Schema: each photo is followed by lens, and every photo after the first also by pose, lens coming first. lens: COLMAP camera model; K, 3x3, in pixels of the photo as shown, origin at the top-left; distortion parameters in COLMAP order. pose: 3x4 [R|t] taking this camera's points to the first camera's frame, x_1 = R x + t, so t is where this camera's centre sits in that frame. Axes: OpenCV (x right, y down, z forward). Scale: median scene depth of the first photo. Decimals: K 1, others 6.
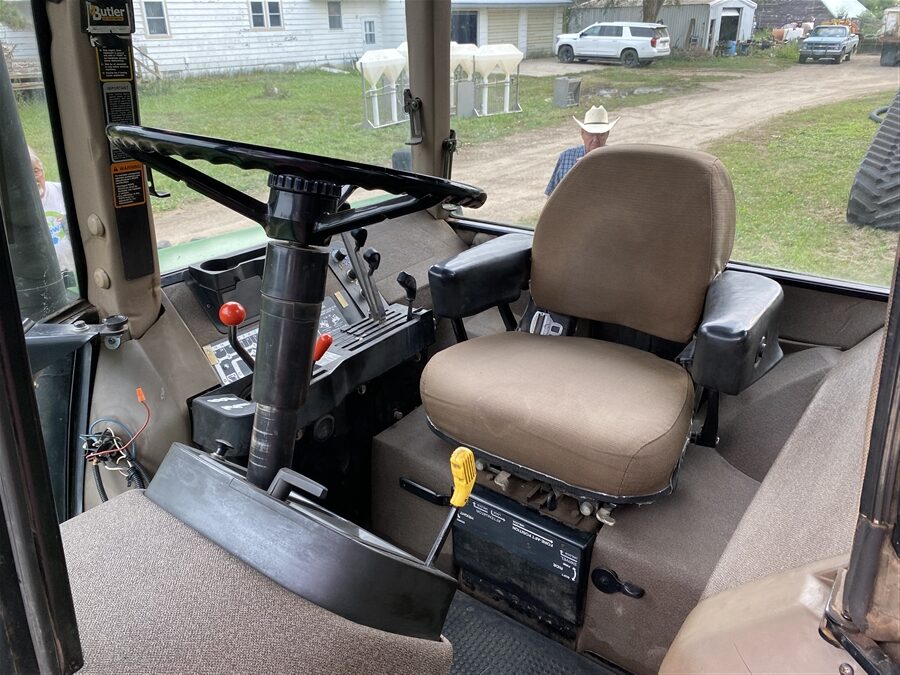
lens RADIAL K [[686.0, 0, 446.8], [0, 686.0, 337.8], [0, 0, 1]] dist [0.002988, -0.005824]
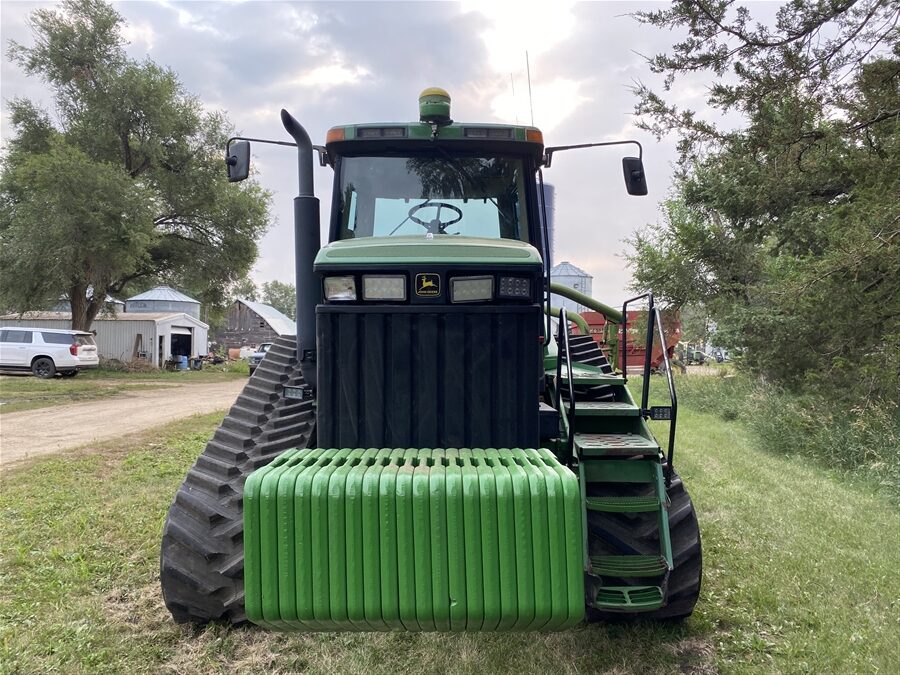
lens RADIAL K [[686.0, 0, 446.8], [0, 686.0, 337.8], [0, 0, 1]] dist [0.002988, -0.005824]
pose [[0.773741, 0.040036, 0.632235, 0.123100], [0.241927, 0.903688, -0.353299, -0.038025], [-0.585488, 0.426317, 0.689535, 0.149892]]
